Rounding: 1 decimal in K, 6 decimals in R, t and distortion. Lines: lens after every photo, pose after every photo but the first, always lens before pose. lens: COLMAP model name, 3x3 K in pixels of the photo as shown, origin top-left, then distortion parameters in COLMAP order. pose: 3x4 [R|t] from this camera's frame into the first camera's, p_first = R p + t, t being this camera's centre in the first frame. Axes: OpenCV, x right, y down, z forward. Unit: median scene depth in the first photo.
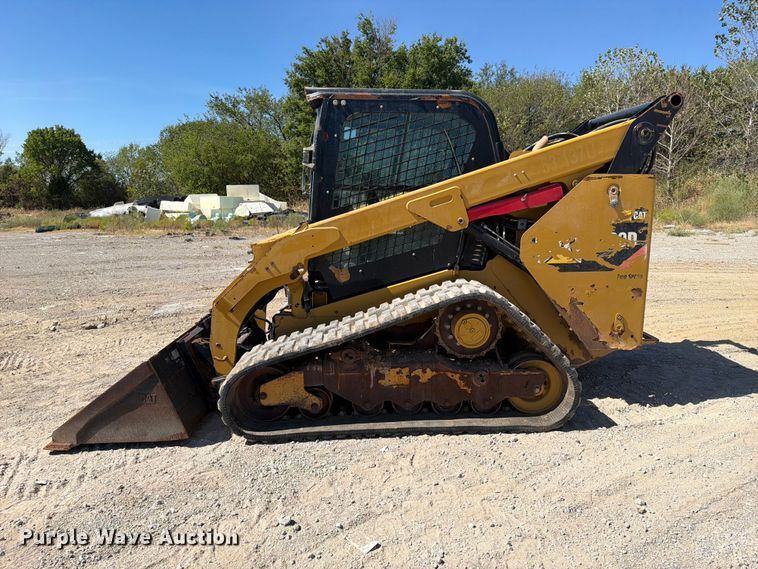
lens RADIAL K [[541.8, 0, 379.0], [0, 541.8, 280.1], [0, 0, 1]] dist [0.100700, -0.150433]
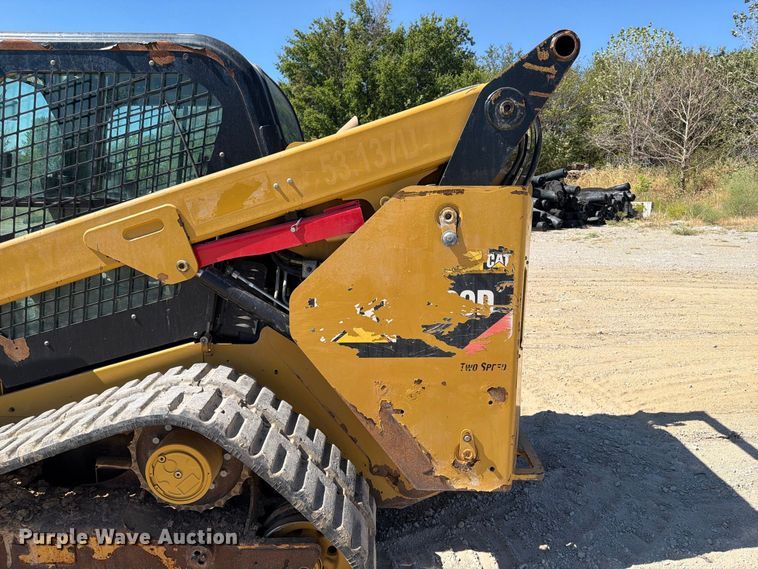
lens RADIAL K [[534.3, 0, 373.7], [0, 534.3, 285.3], [0, 0, 1]] dist [0.104593, -0.144825]
pose [[0.999108, 0.009244, -0.041211, 0.365561], [-0.007911, 0.999444, 0.032393, -0.107678], [0.041488, -0.032038, 0.998625, 0.446067]]
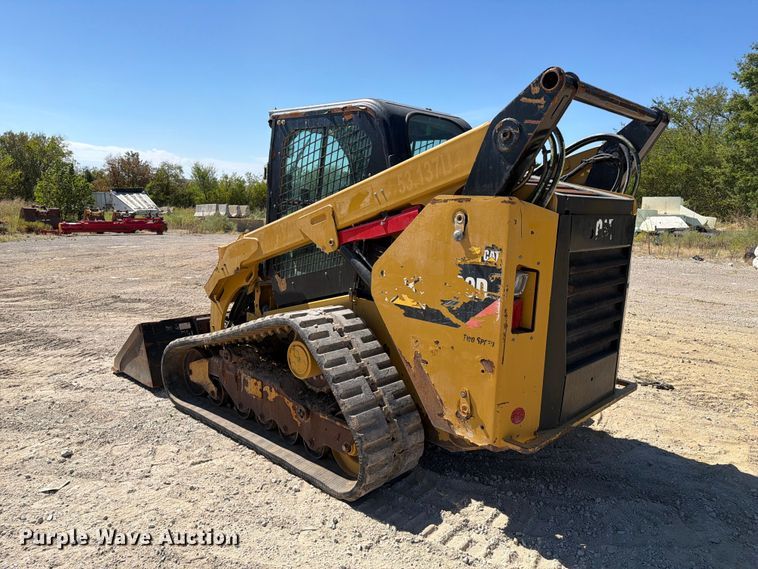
lens RADIAL K [[534.3, 0, 373.7], [0, 534.3, 285.3], [0, 0, 1]] dist [0.104593, -0.144825]
pose [[0.684296, 0.136656, -0.716285, 0.847883], [-0.141961, 0.988455, 0.052960, -0.094367], [0.715253, 0.065444, 0.695795, 0.419978]]
